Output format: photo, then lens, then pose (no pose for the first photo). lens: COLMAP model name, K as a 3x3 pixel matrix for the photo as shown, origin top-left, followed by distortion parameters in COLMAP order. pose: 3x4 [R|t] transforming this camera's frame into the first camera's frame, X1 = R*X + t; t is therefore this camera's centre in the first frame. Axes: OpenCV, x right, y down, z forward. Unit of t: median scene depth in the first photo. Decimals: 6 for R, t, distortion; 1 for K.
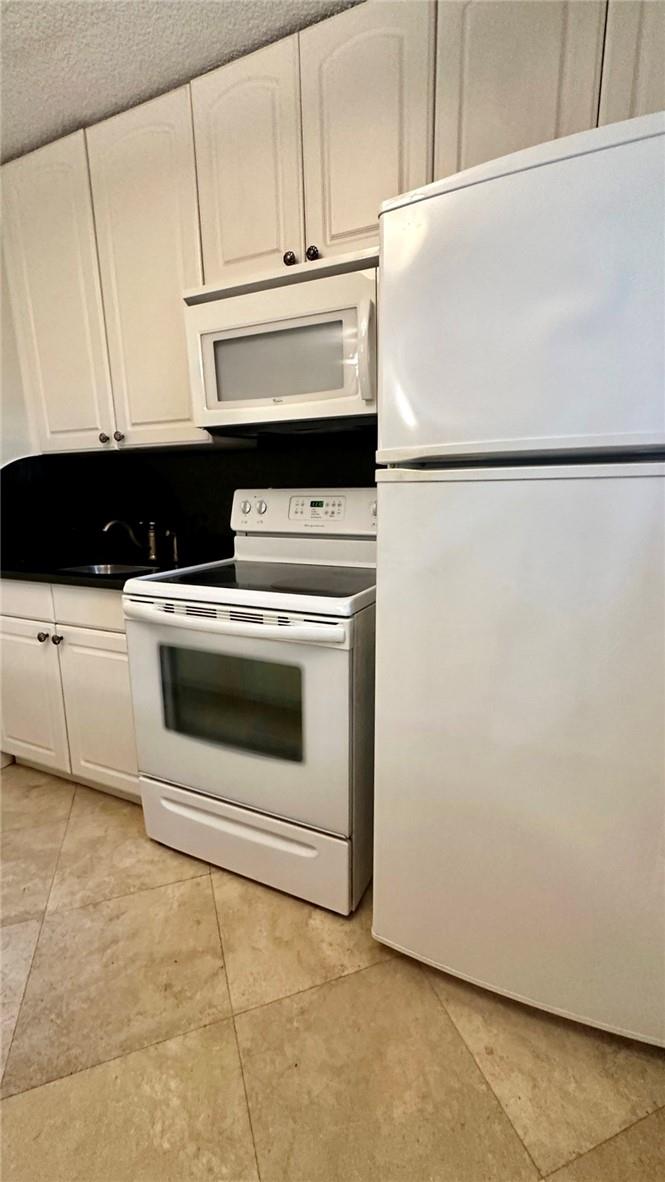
lens RADIAL K [[508.5, 0, 332.5], [0, 508.5, 591.0], [0, 0, 1]] dist [-0.000593, 0.000329]
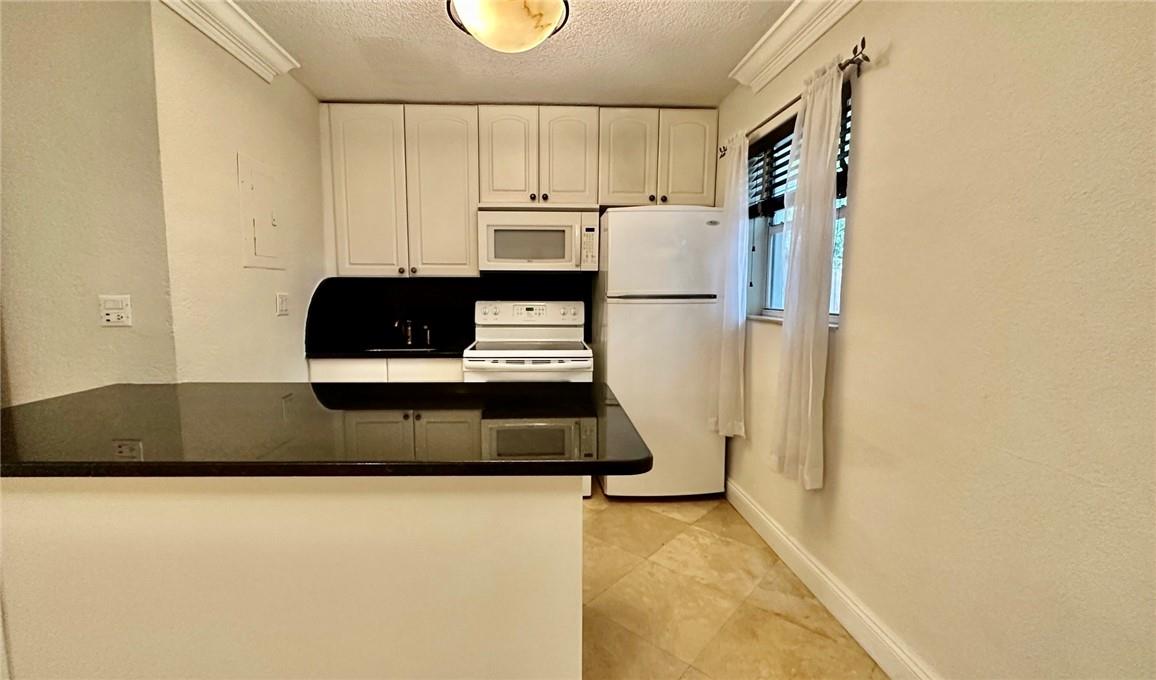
lens RADIAL K [[479.8, 0, 575.6], [0, 479.8, 329.5], [0, 0, 1]] dist [-0.000111, -0.000014]
pose [[0.883281, -0.025249, 0.468163, -0.769231], [0.076933, 0.992819, -0.091604, 0.086604], [-0.462489, 0.116929, 0.878881, -0.688189]]
